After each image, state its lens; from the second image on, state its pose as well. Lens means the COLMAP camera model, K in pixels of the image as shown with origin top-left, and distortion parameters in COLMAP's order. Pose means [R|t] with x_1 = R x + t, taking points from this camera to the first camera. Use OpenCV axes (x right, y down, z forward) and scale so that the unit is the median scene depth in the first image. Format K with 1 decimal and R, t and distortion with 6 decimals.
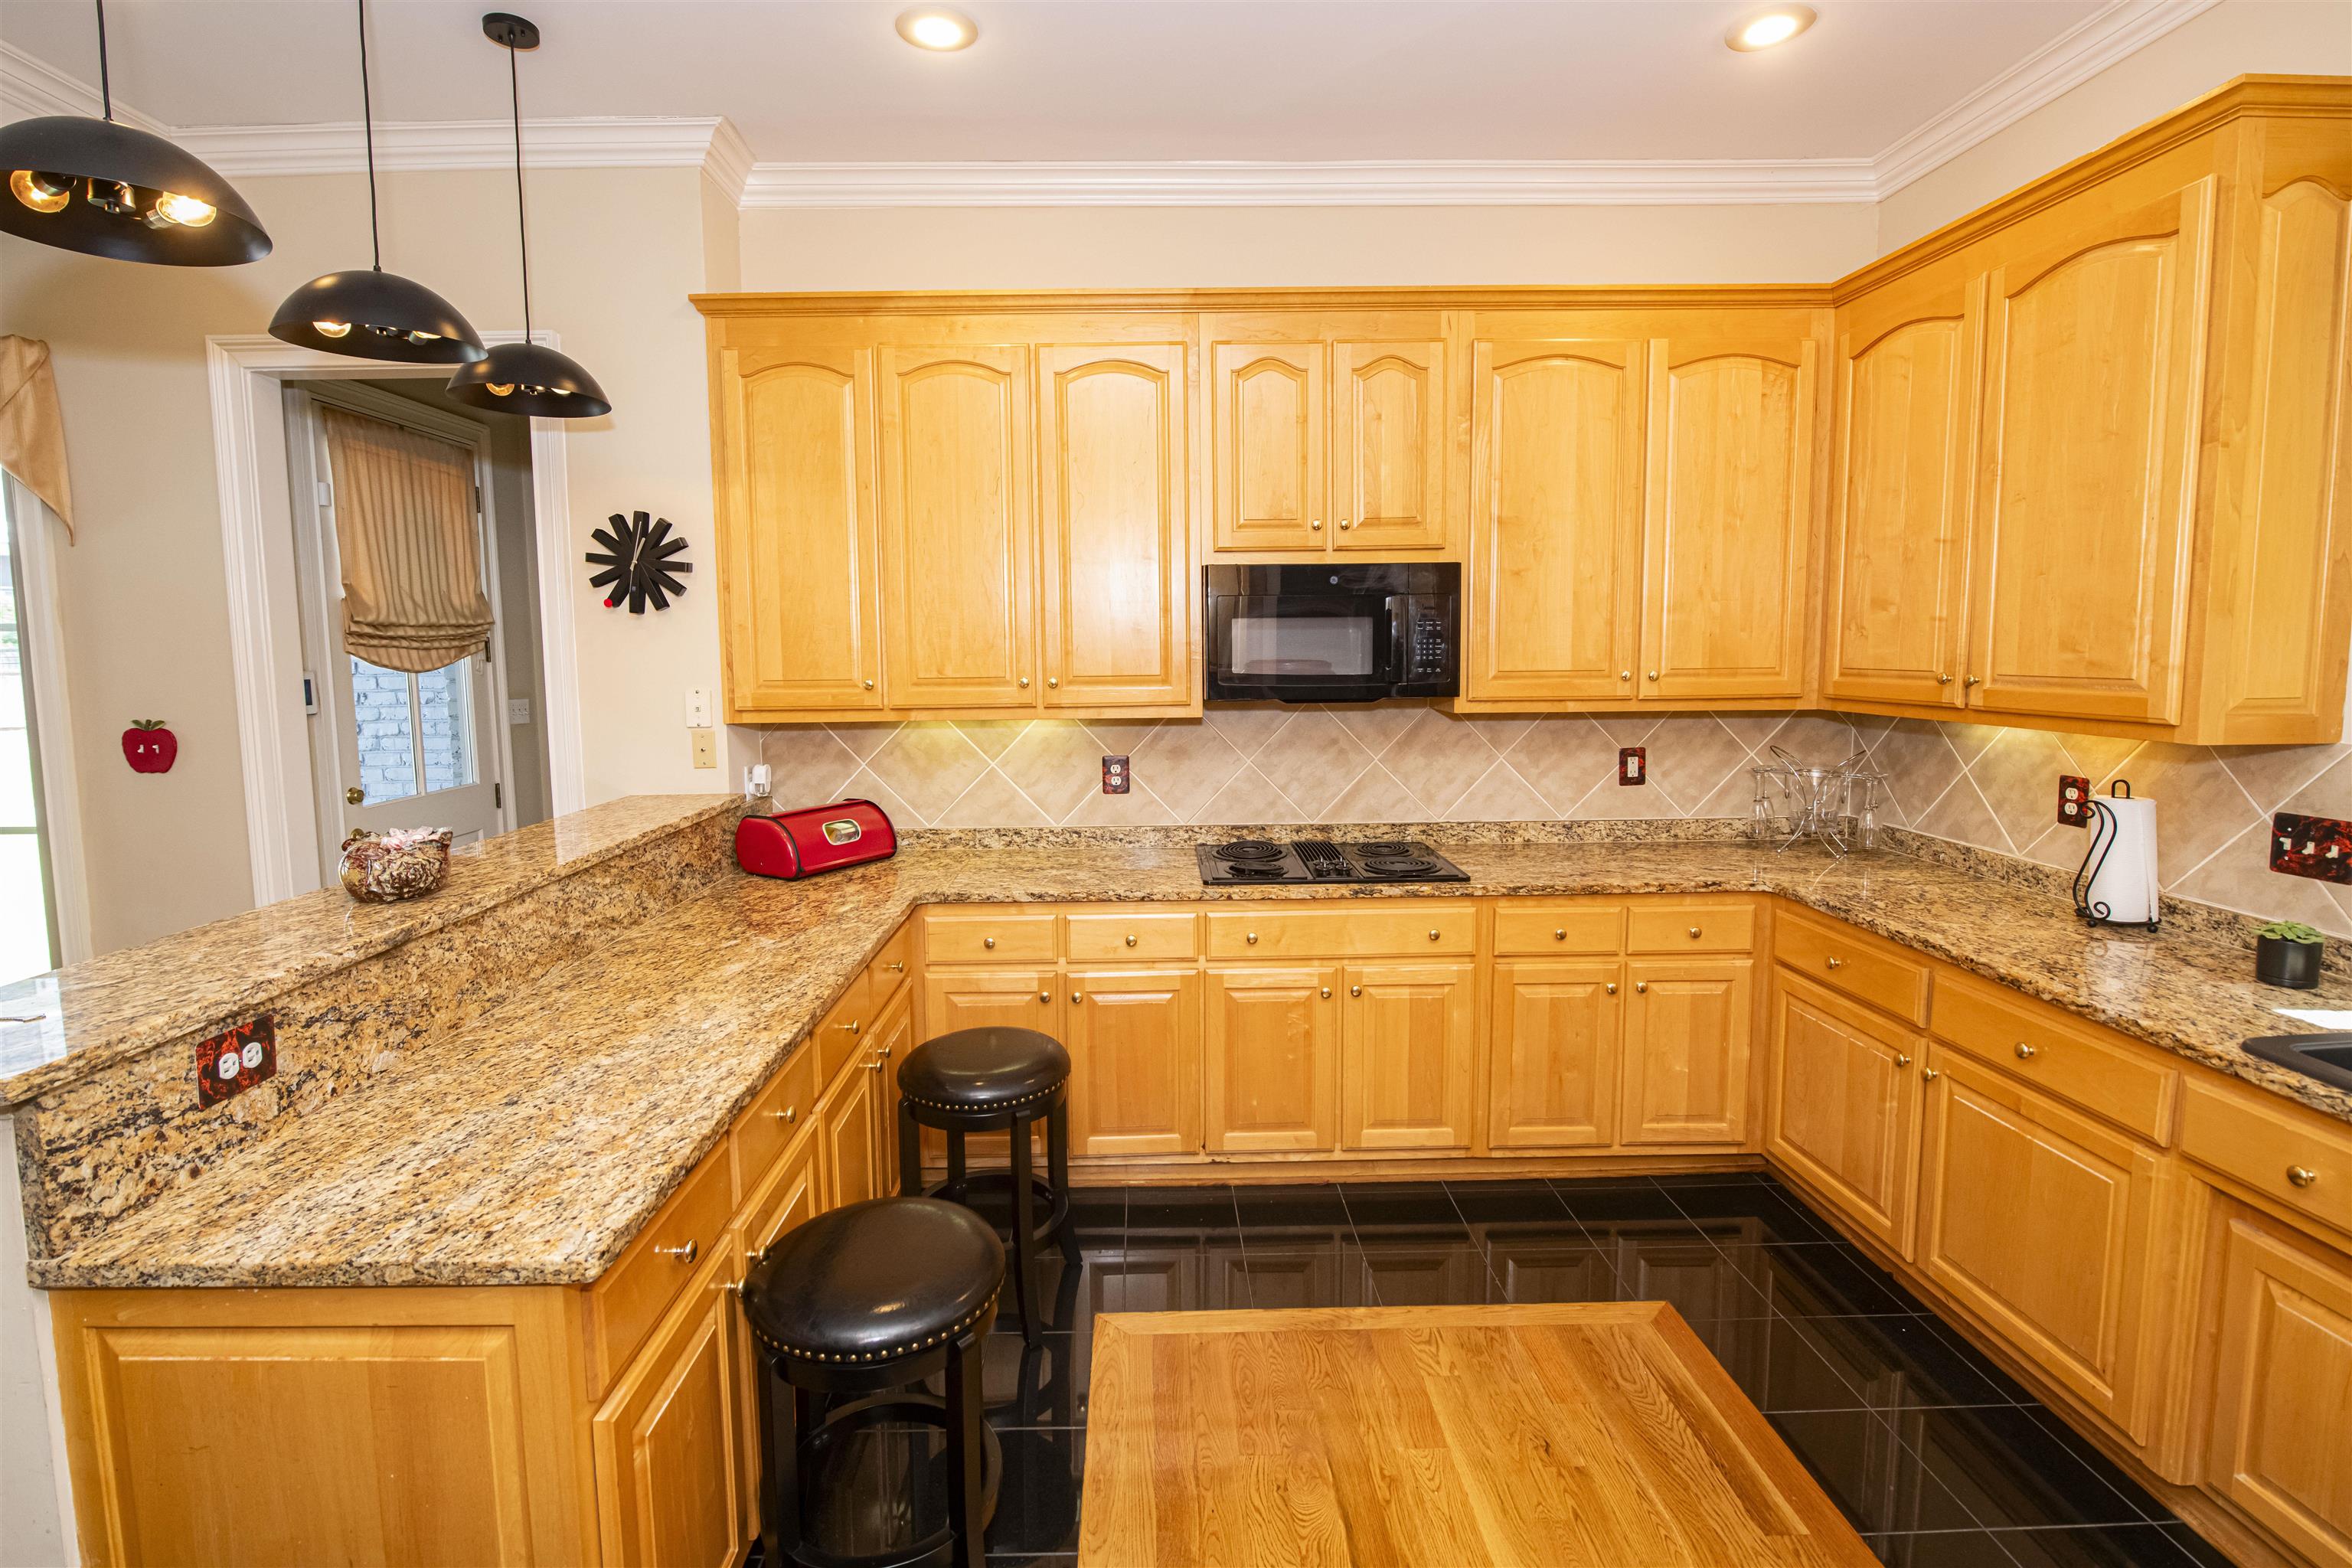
lens RADIAL K [[1083.4, 0, 1149.4], [0, 1083.4, 748.0], [0, 0, 1]] dist [-0.007305, -0.003067]
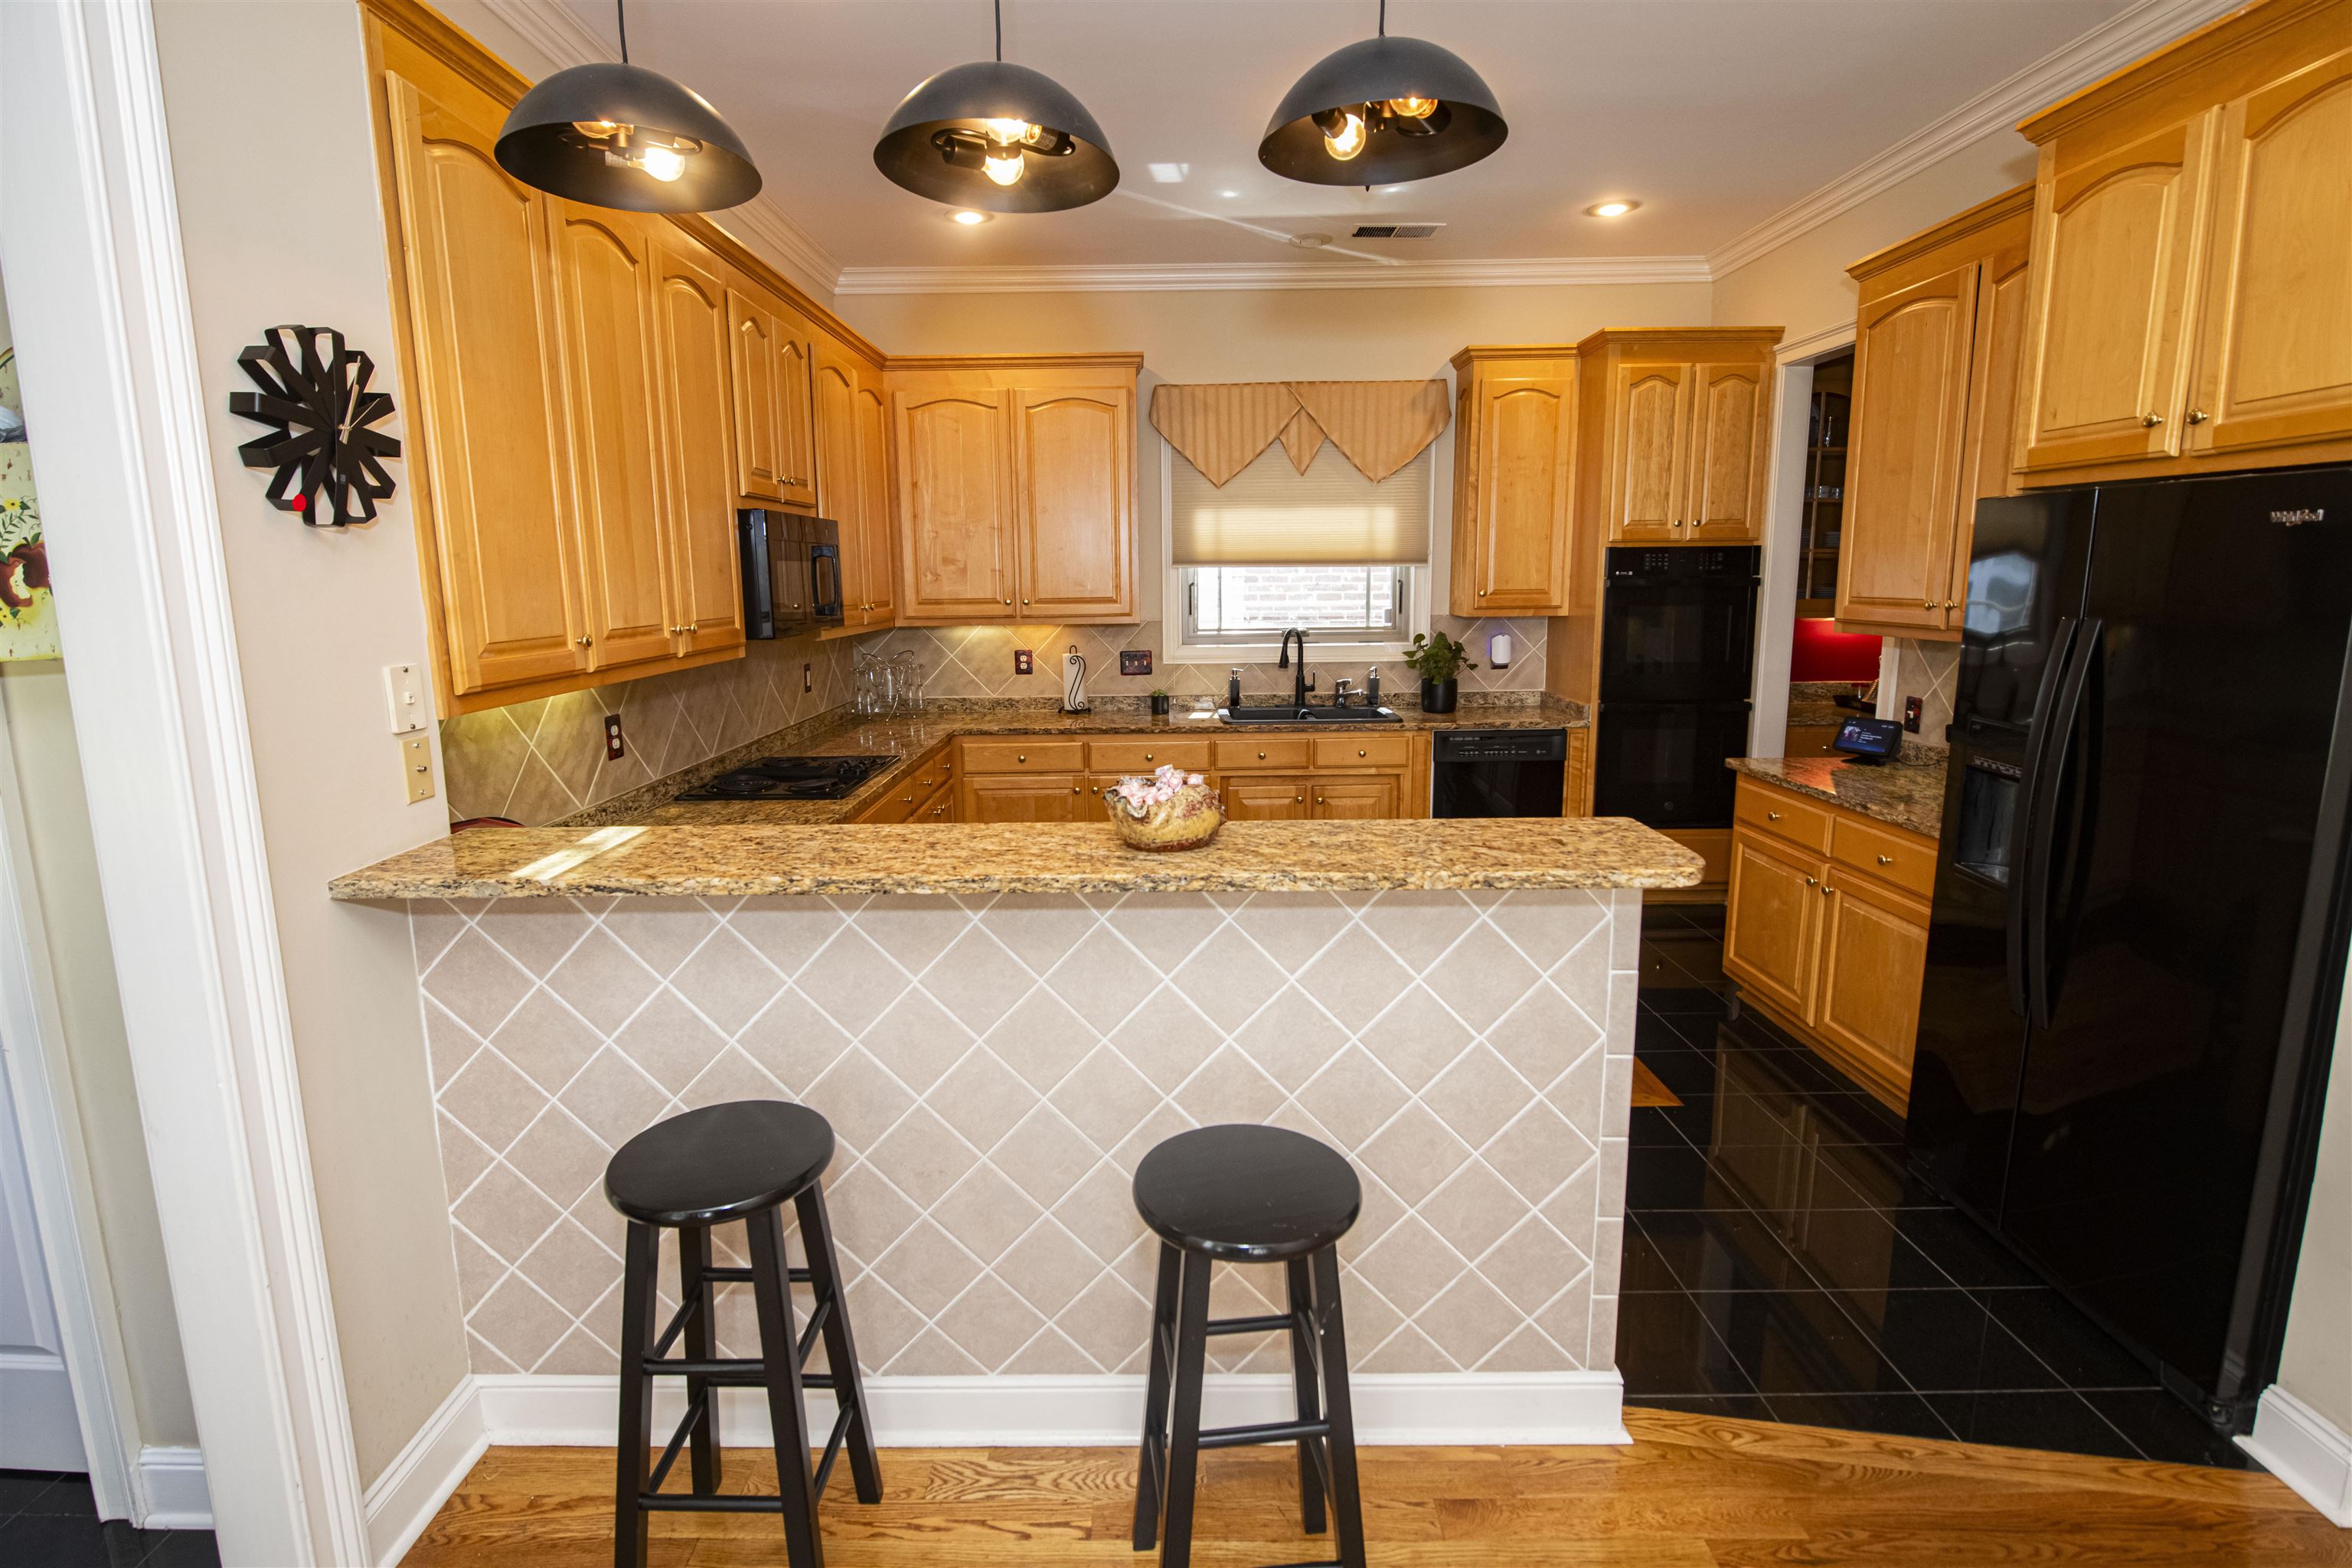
lens RADIAL K [[1083.4, 0, 1153.7], [0, 1083.4, 742.7], [0, 0, 1]] dist [-0.007305, -0.003067]
pose [[0.017665, -0.144130, 0.989401, -2.045659], [0.107119, 0.984133, 0.141450, -0.110582], [-0.994089, 0.103485, 0.032824, 1.237670]]
